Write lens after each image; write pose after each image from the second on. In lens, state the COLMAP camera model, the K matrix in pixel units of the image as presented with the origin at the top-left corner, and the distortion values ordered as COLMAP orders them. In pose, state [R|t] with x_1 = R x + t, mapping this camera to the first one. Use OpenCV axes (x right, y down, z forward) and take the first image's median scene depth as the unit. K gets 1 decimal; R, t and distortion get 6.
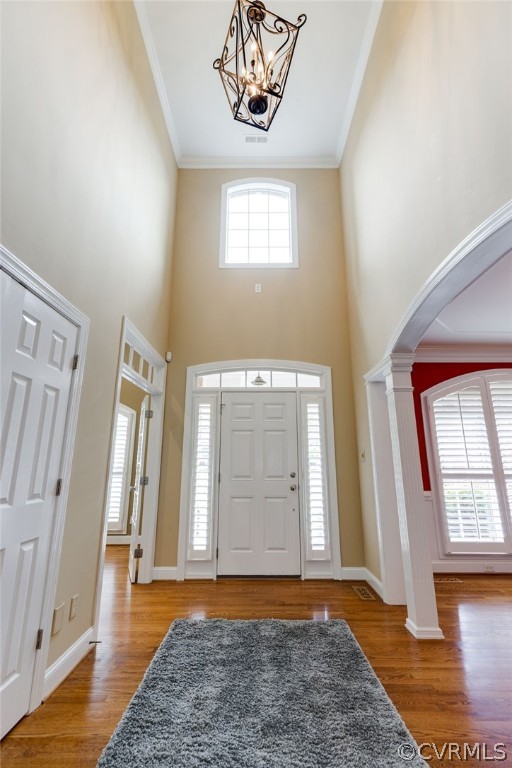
lens RADIAL K [[346.0, 0, 257.1], [0, 346.0, 381.5], [0, 0, 1]] dist [0.011501, -0.001127]
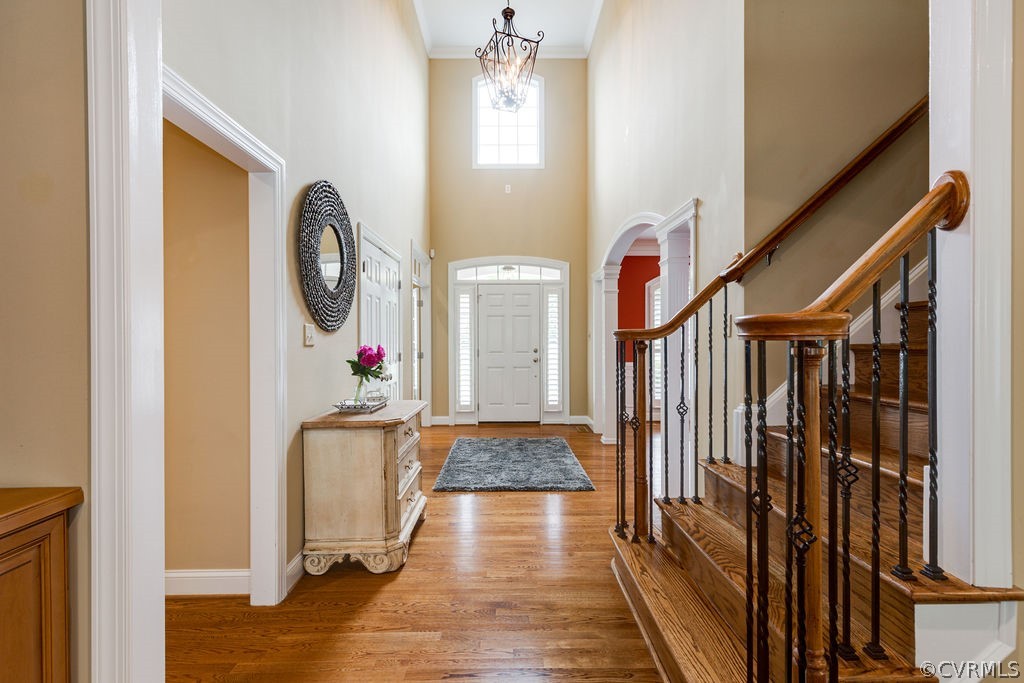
lens RADIAL K [[461.4, 0, 508.8], [0, 461.4, 341.4], [0, 0, 1]] dist [0.011501, -0.001127]
pose [[0.999936, -0.004066, 0.010545, -0.013466], [0.001418, 0.970816, 0.239820, -0.167817], [-0.011212, -0.239790, 0.970760, -0.630361]]
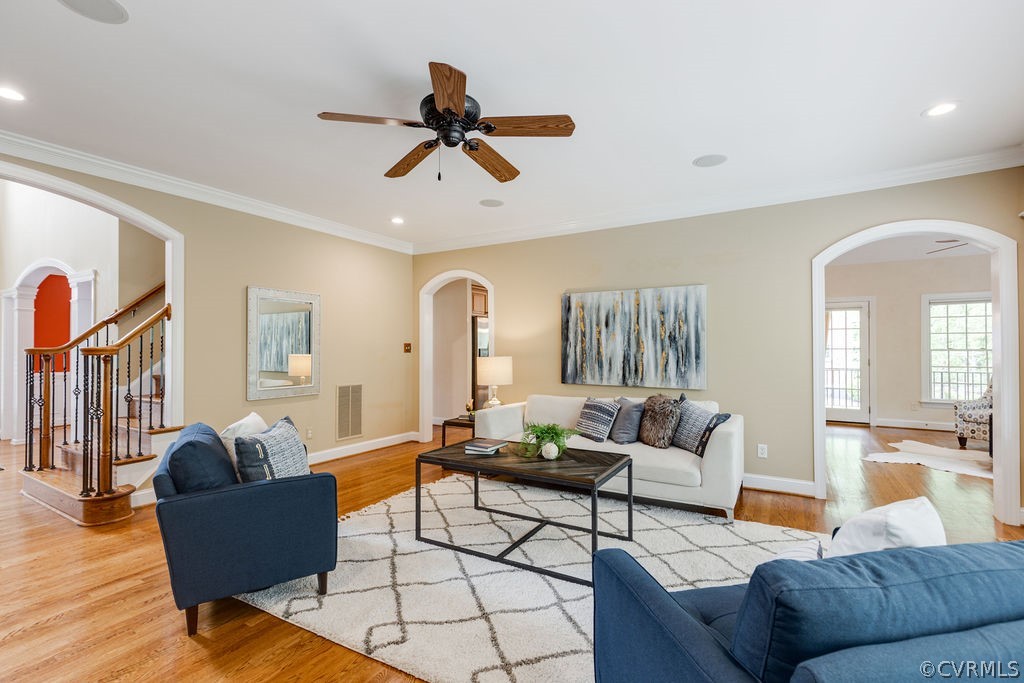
lens RADIAL K [[461.4, 0, 512.6], [0, 461.4, 334.1], [0, 0, 1]] dist [0.011501, -0.001127]
pose [[0.516269, 0.007258, 0.856395, -0.205226], [-0.194287, 0.974886, 0.108862, -0.403815], [-0.834097, -0.222588, 0.504714, -1.500522]]
